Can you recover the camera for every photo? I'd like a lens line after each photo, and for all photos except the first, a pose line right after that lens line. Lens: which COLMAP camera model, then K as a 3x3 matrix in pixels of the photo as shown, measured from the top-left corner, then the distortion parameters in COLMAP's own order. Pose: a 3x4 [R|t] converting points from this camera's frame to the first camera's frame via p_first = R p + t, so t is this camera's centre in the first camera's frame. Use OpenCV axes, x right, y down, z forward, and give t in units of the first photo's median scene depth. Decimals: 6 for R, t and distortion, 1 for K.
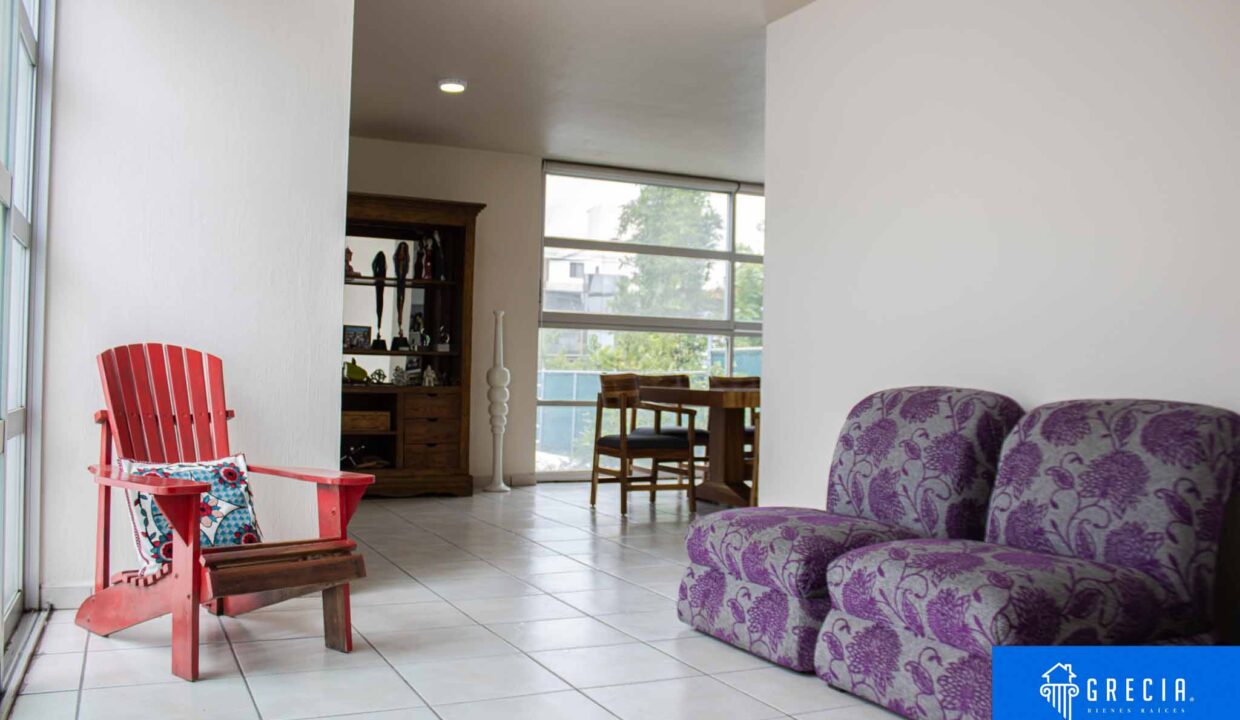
lens RADIAL K [[1054.6, 0, 628.6], [0, 1054.6, 373.5], [0, 0, 1]] dist [-0.143854, 0.103960]
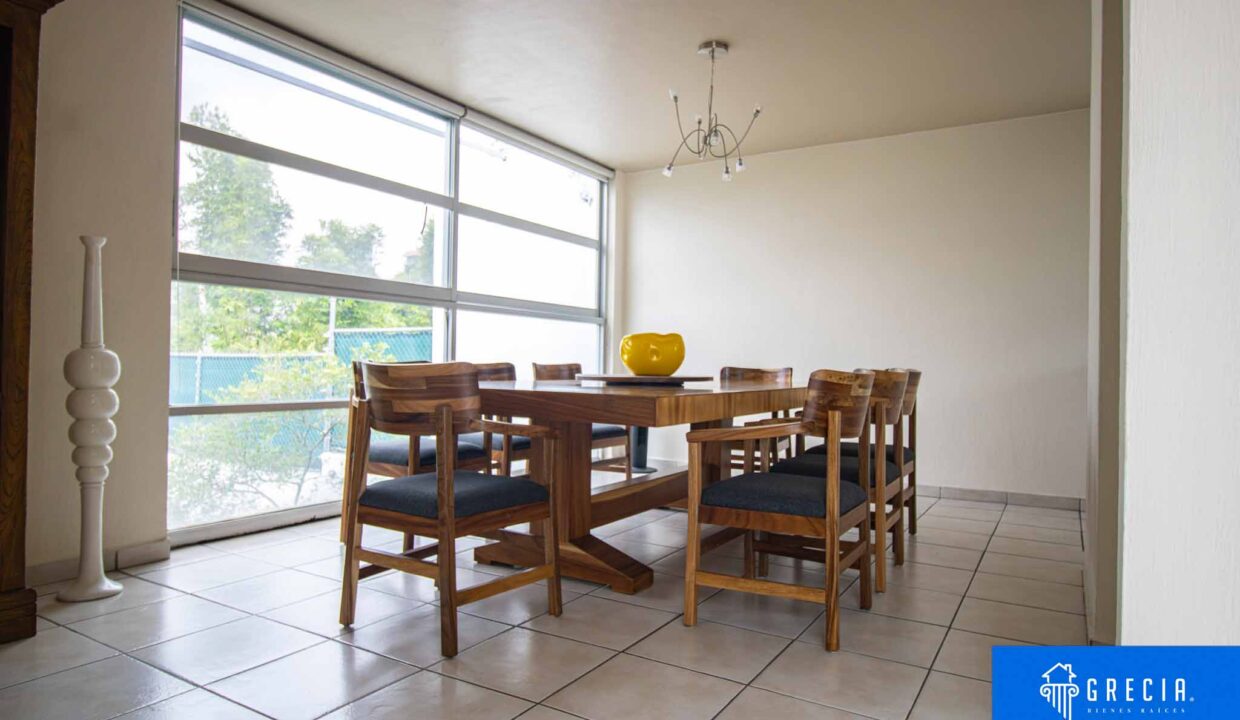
lens RADIAL K [[731.2, 0, 620.0], [0, 731.2, 360.0], [0, 0, 1]] dist [0.004151, 0.001893]
pose [[0.842085, -0.001818, 0.539341, -0.096445], [-0.004062, 0.999945, 0.009713, -0.004777], [-0.539329, -0.010370, 0.842031, 0.542058]]
